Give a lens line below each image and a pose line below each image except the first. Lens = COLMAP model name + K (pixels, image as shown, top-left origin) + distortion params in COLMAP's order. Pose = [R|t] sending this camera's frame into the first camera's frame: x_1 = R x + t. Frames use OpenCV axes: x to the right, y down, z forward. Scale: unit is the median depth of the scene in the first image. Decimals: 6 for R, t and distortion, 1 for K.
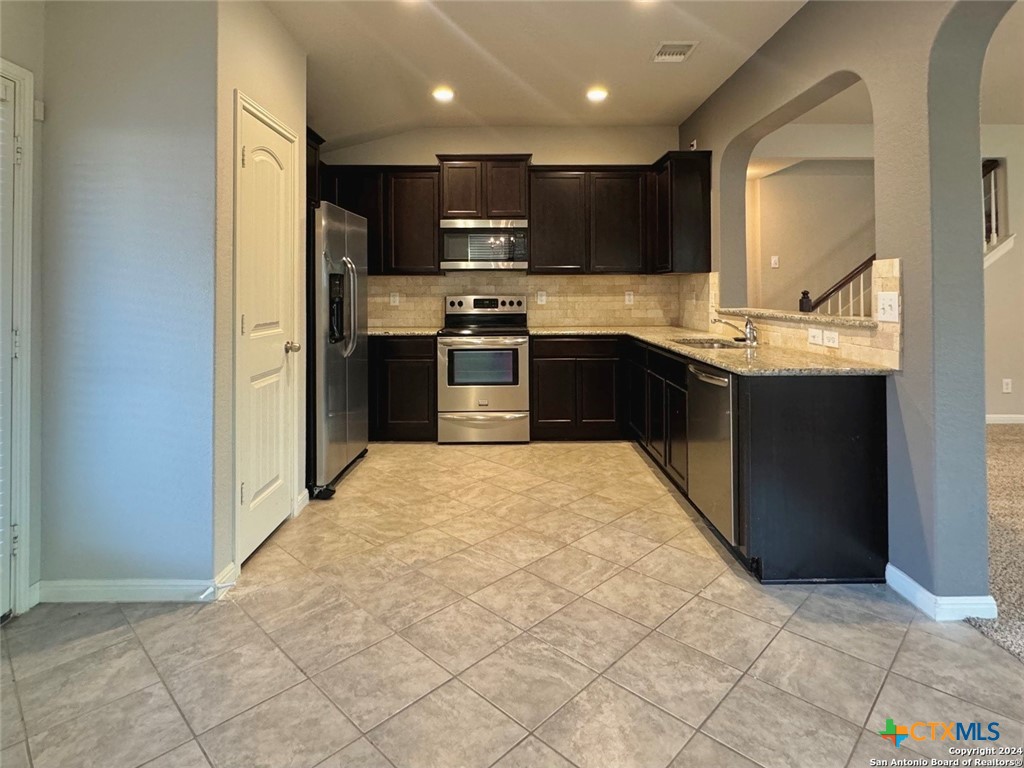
lens RADIAL K [[566.6, 0, 510.0], [0, 566.6, 348.9], [0, 0, 1]] dist [-0.001983, -0.001507]
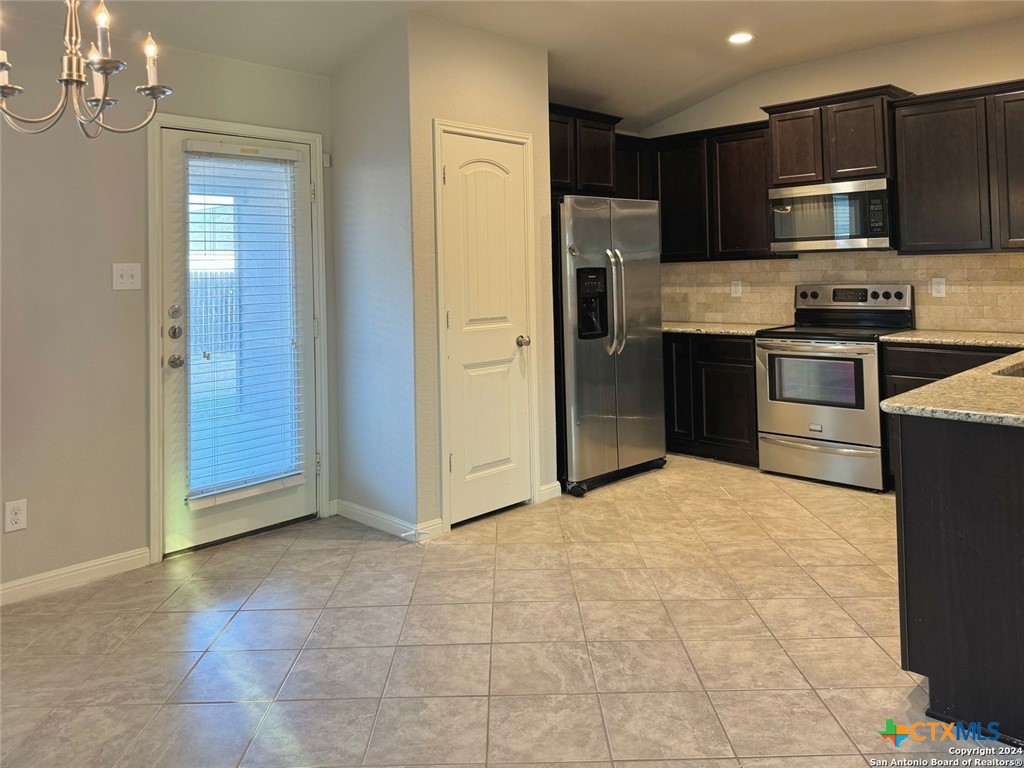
lens RADIAL K [[748.3, 0, 512.0], [0, 748.3, 384.0], [0, 0, 1]] dist [0.131347, -0.229389]
pose [[0.711035, 0.092411, -0.697058, 0.473494], [-0.054748, 0.995593, 0.076144, -0.023173], [0.701022, -0.015979, 0.712961, -0.013361]]
